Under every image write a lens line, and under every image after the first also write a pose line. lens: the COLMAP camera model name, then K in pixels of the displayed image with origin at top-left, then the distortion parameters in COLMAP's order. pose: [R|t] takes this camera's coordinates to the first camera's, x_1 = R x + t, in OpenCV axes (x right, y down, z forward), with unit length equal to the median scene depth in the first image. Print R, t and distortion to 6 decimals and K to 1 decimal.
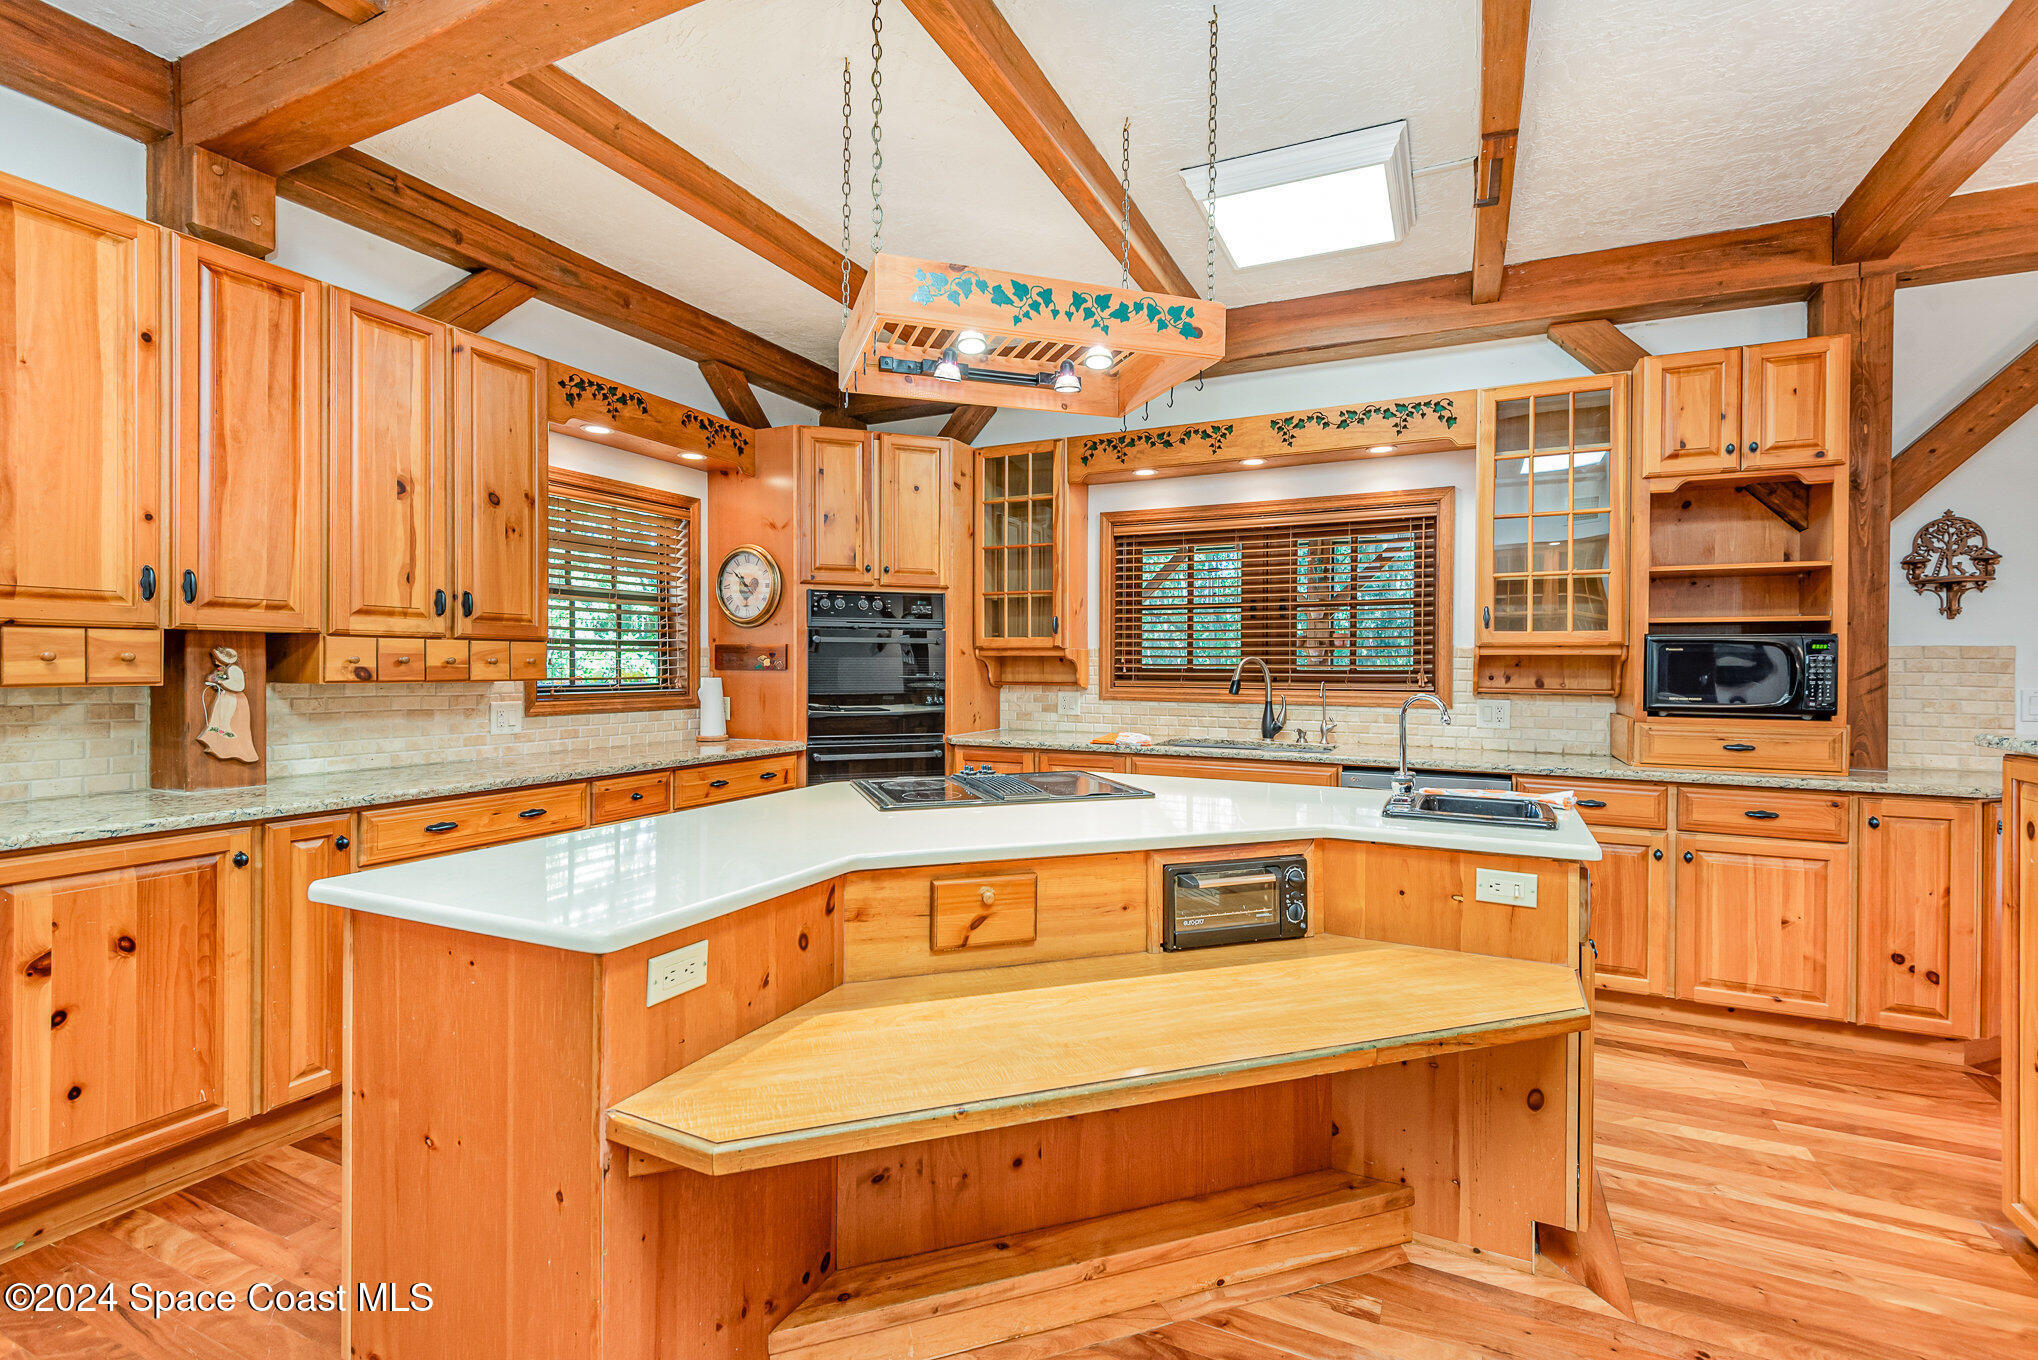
lens RADIAL K [[924.4, 0, 1017.9], [0, 924.4, 673.4], [0, 0, 1]] dist [0.016921, -0.000931]
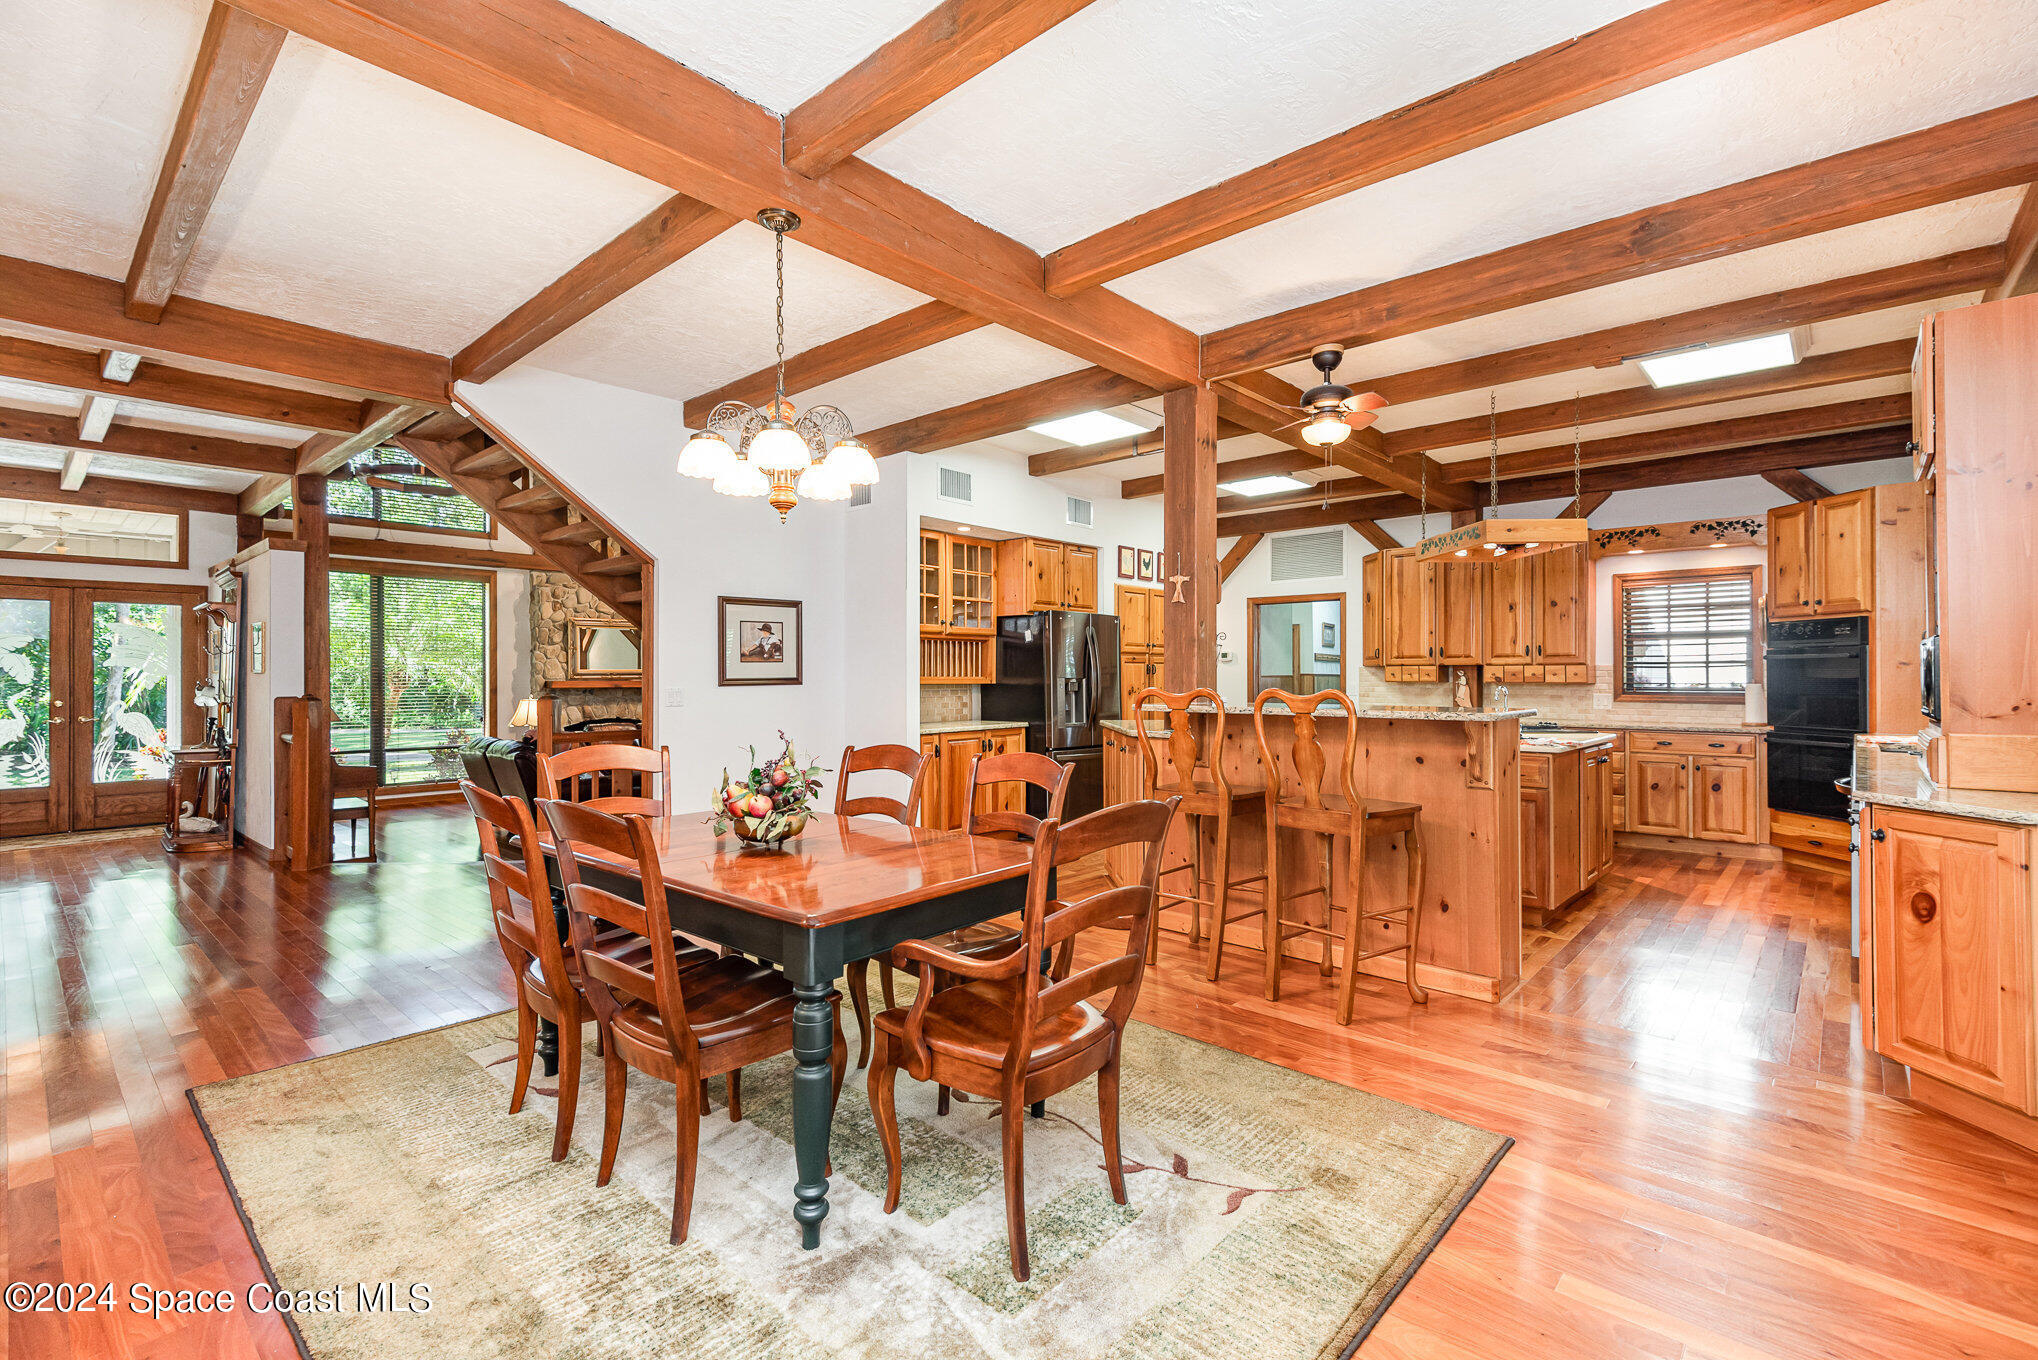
lens RADIAL K [[924.4, 0, 1015.3], [0, 924.4, 678.8], [0, 0, 1]] dist [0.016921, -0.000931]
pose [[-0.296561, -0.002694, -0.955010, 1.928809], [-0.011664, 0.999932, 0.000801, 0.011318], [0.954943, 0.011377, -0.296572, 0.395908]]
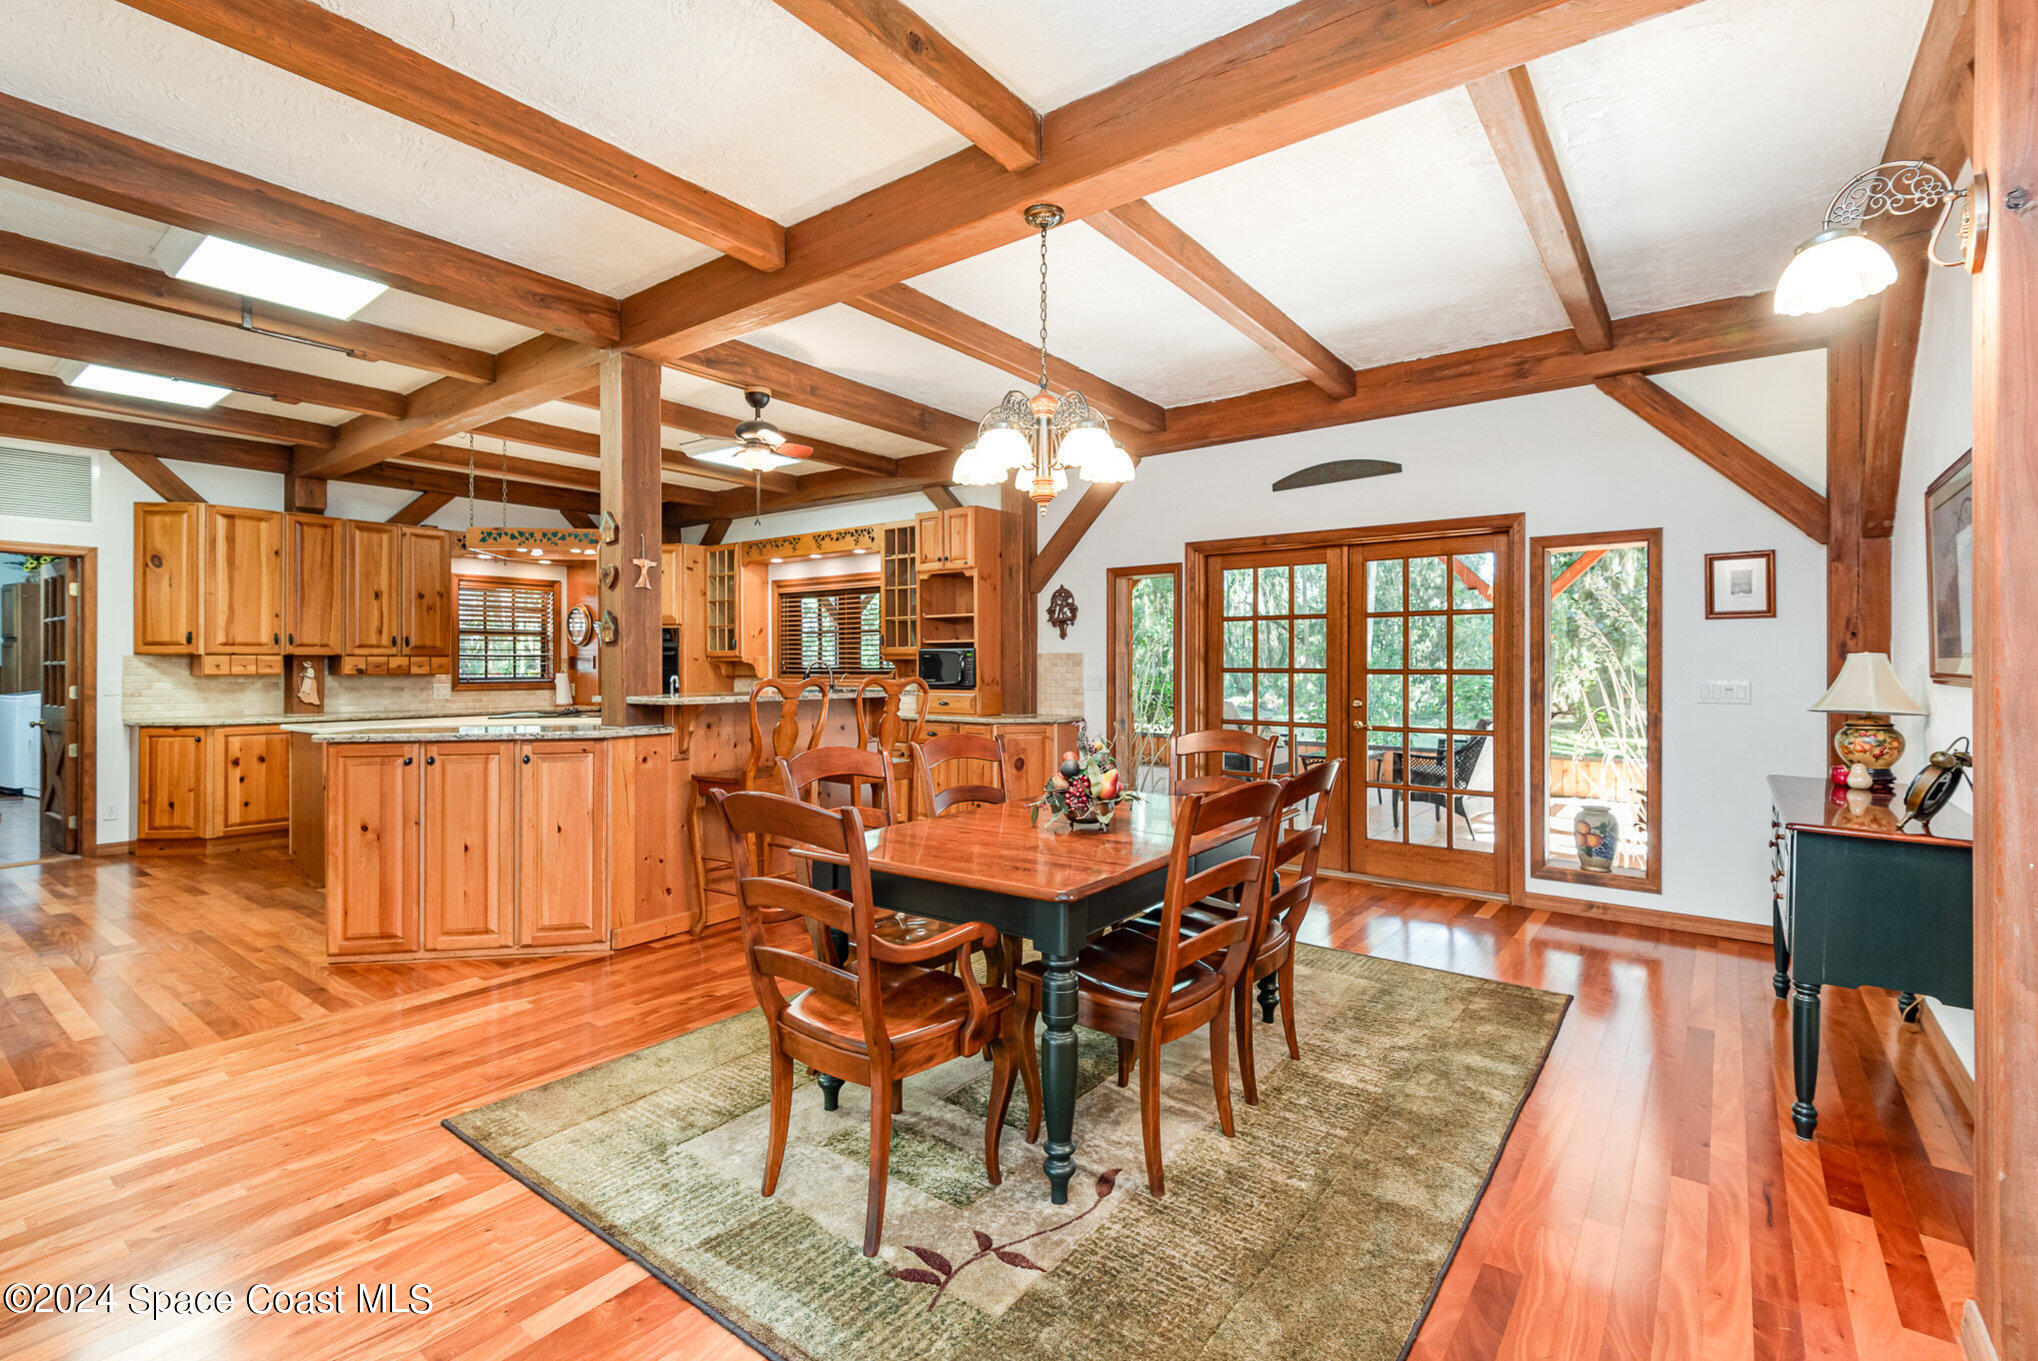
lens RADIAL K [[924.4, 0, 1018.8], [0, 924.4, 666.9], [0, 0, 1]] dist [0.016921, -0.000931]
pose [[0.980192, -0.006491, -0.197944, 1.301587], [0.004319, 0.999926, -0.011399, 0.021790], [0.198003, 0.010318, 0.980147, -0.940983]]
